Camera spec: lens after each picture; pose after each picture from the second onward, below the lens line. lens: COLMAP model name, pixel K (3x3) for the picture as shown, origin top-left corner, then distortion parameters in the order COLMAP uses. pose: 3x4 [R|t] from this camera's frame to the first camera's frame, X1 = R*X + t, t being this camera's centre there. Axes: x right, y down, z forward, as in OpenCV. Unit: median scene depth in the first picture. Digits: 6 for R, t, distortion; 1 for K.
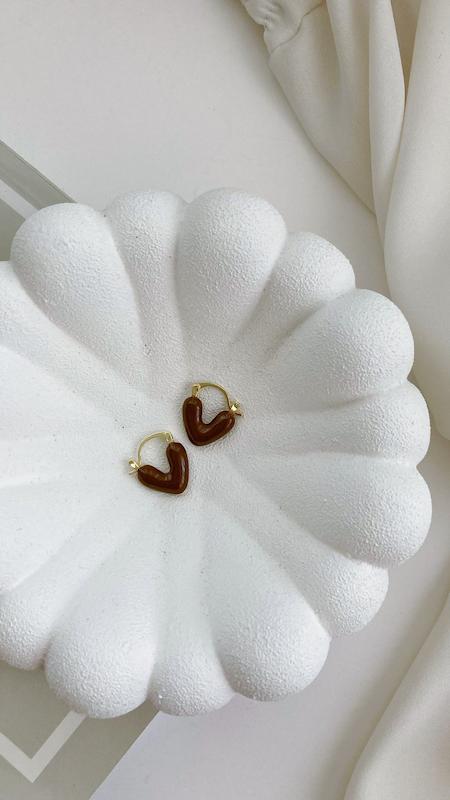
lens RADIAL K [[663.3, 0, 225.0], [0, 663.3, 400.0], [0, 0, 1]] dist [0.010570, -0.172889]
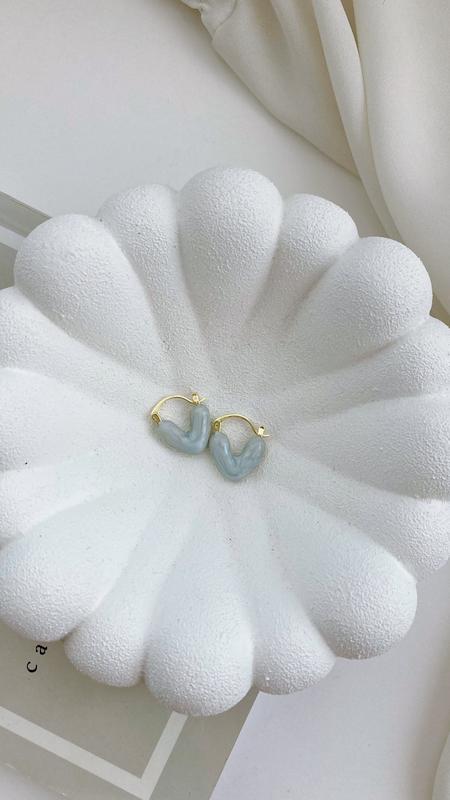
lens RADIAL K [[663.3, 0, 225.0], [0, 663.3, 400.0], [0, 0, 1]] dist [0.010570, -0.172889]
pose [[0.973623, -0.223960, 0.043591, -0.107592], [0.224055, 0.974573, 0.002752, 0.023495], [-0.043099, 0.007087, 0.999046, 0.005854]]
